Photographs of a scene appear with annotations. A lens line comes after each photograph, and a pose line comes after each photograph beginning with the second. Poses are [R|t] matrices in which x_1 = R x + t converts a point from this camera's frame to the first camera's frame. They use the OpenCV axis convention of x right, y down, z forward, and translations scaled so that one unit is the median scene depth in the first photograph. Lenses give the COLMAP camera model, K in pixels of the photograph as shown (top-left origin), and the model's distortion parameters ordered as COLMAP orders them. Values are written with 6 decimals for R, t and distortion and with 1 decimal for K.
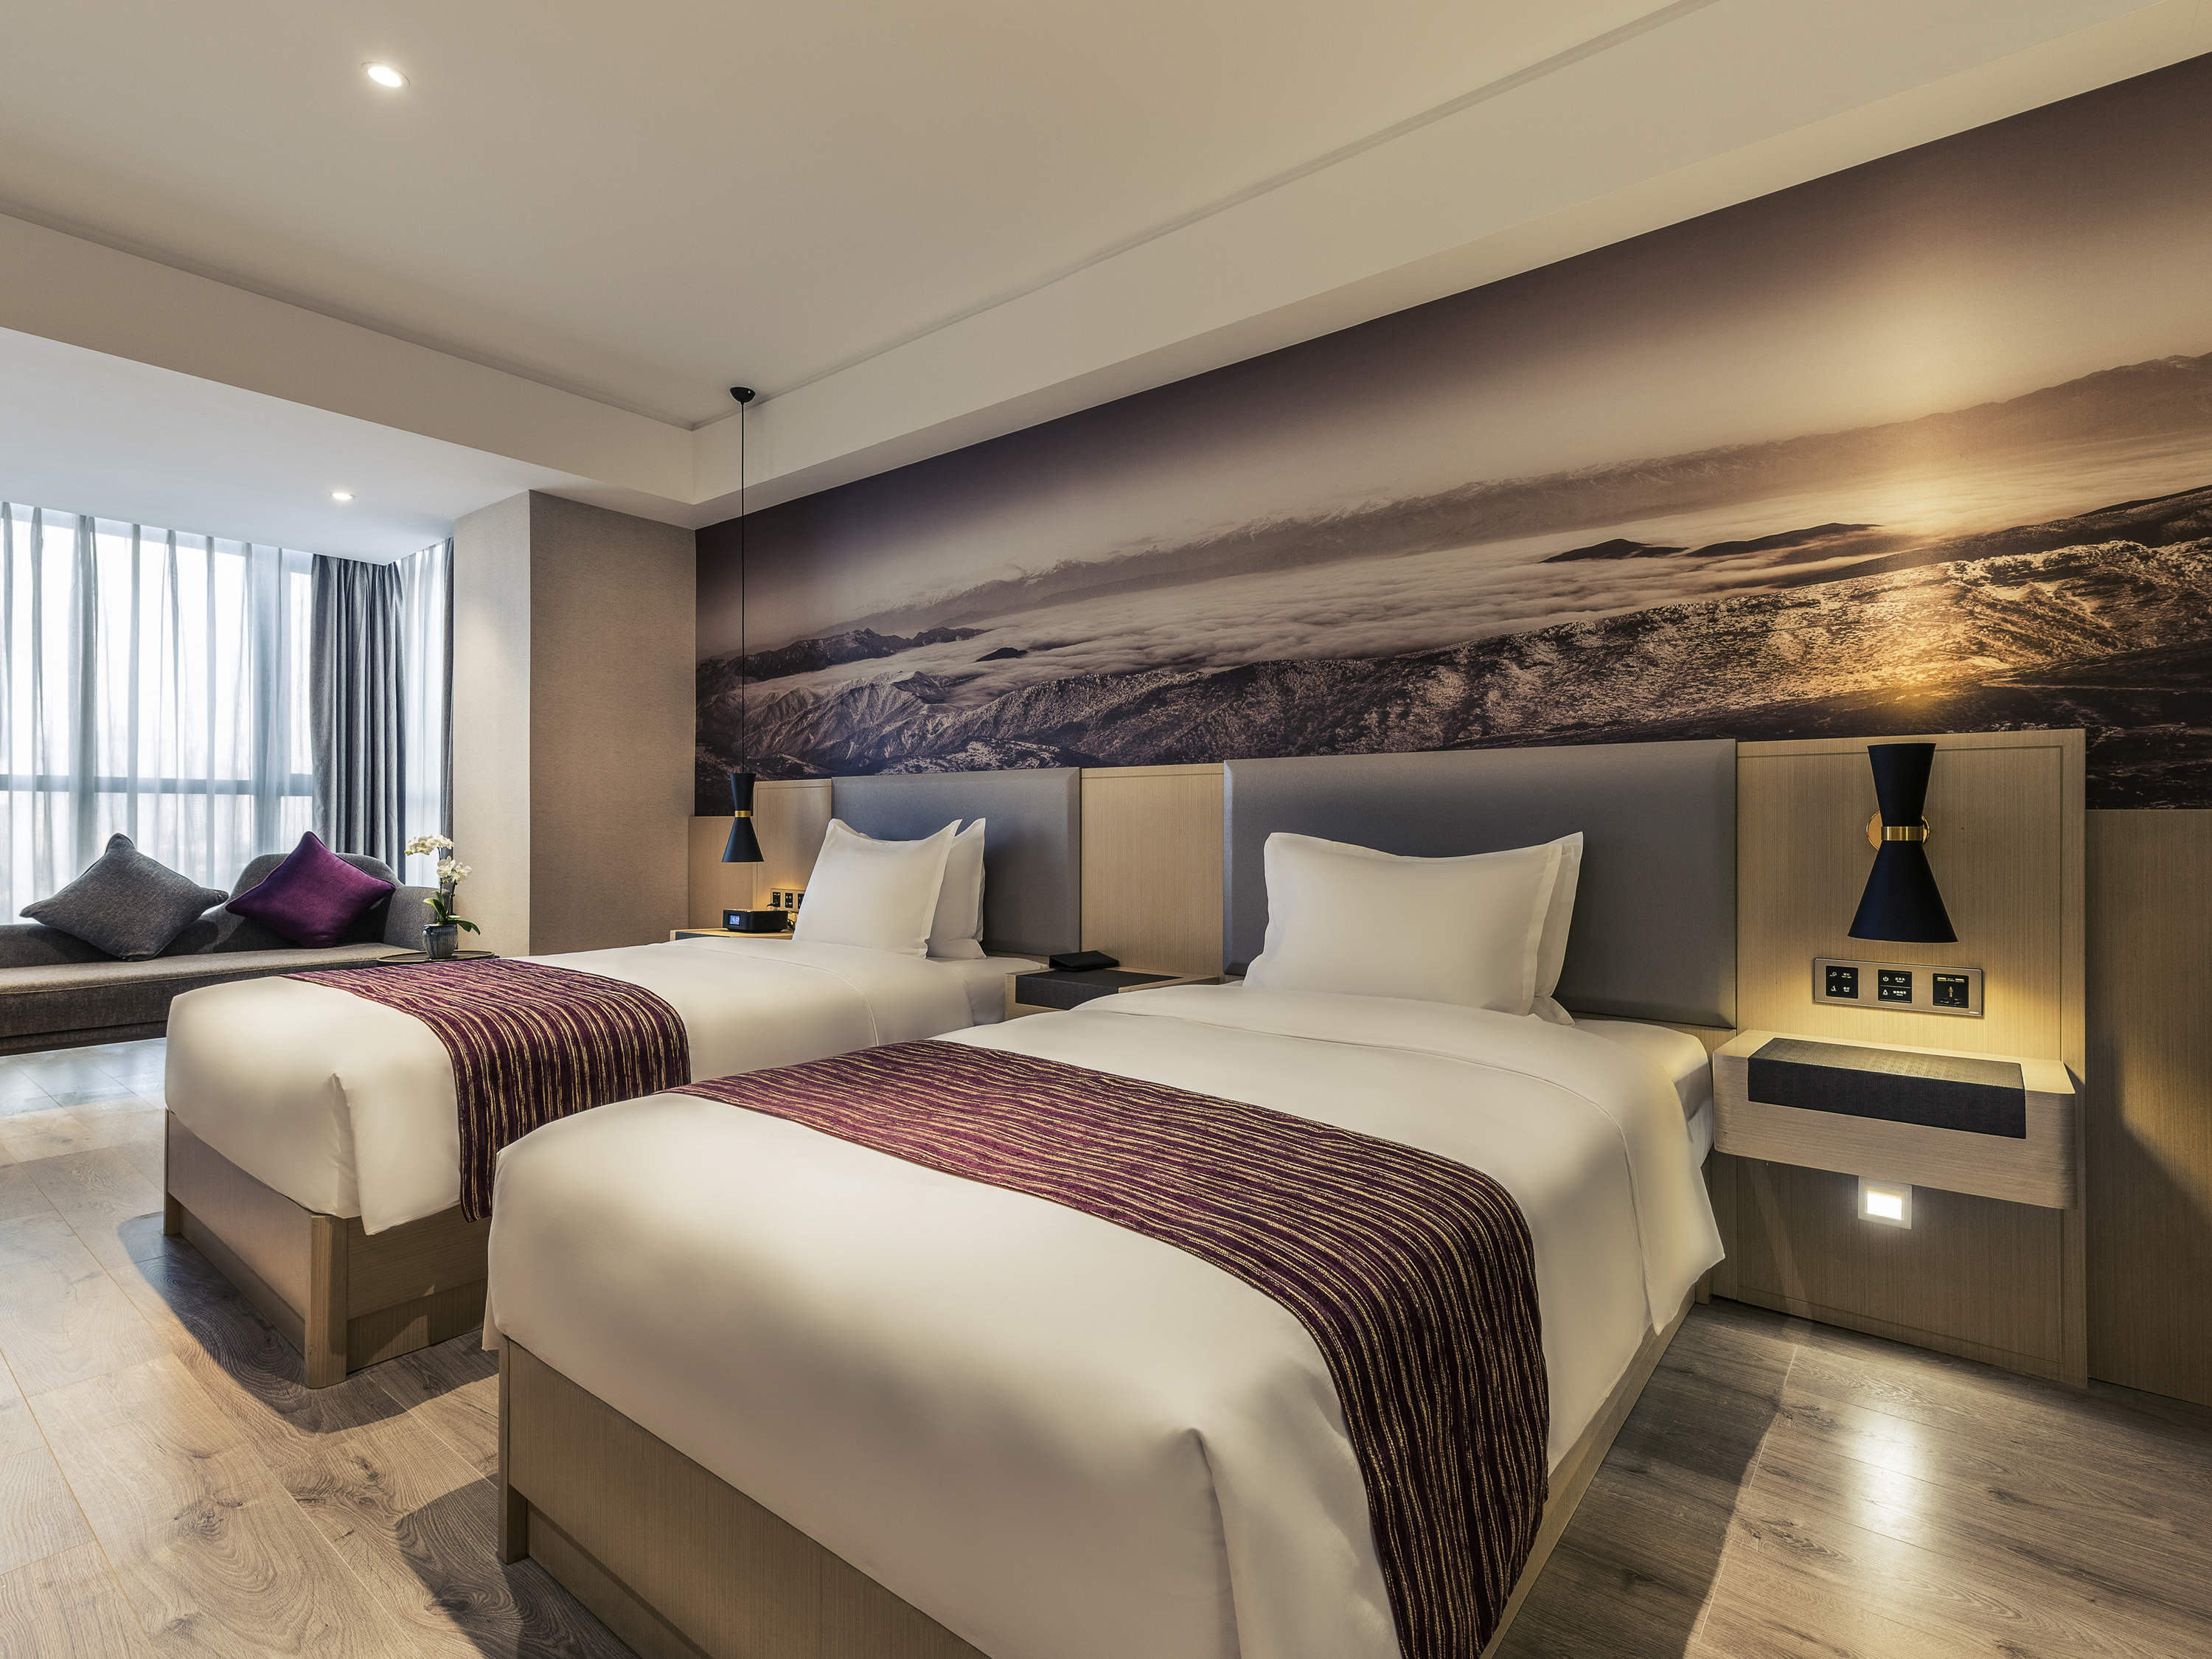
lens RADIAL K [[1061.6, 0, 1106.7], [0, 1061.6, 825.1], [0, 0, 1]] dist [0.014965, -0.002564]
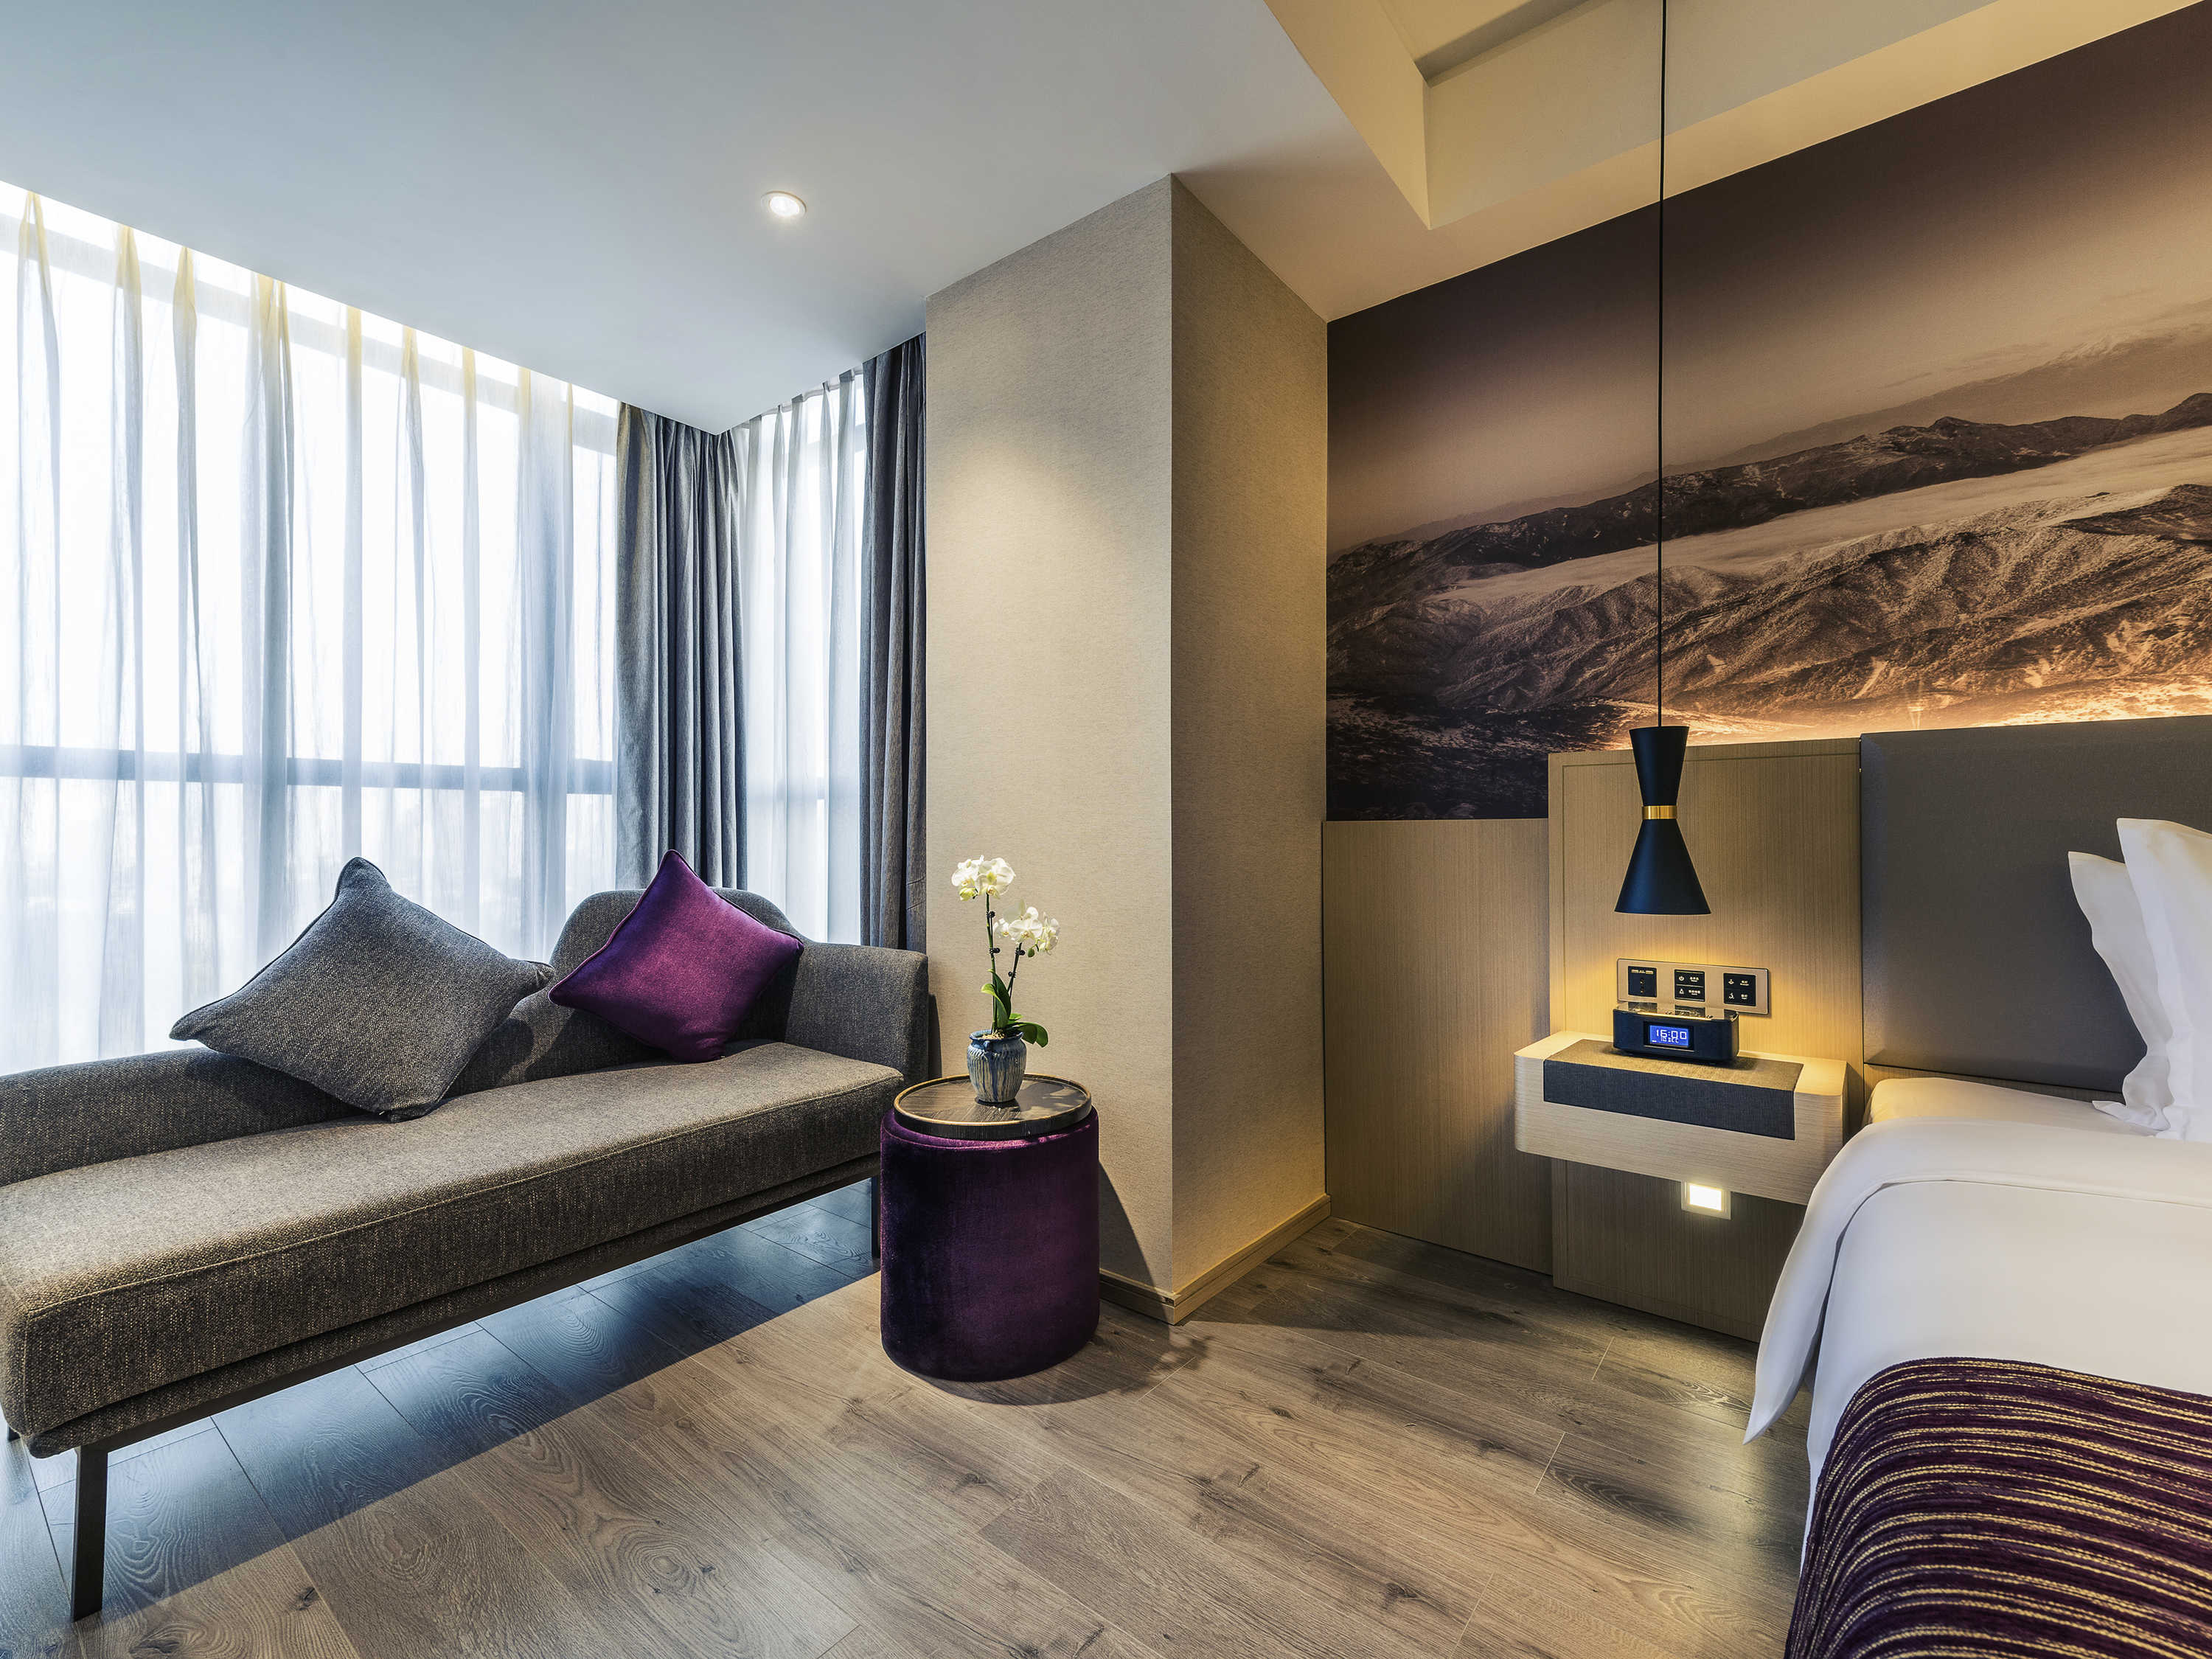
lens RADIAL K [[954.9, 0, 1113.3], [0, 954.9, 837.2], [0, 0, 1]] dist [0.013236, 0.000690]
pose [[0.999967, -0.005408, 0.006109, -0.599482], [0.005401, 0.999985, 0.001105, -0.001075], [-0.006115, -0.001072, 0.999981, 0.572666]]
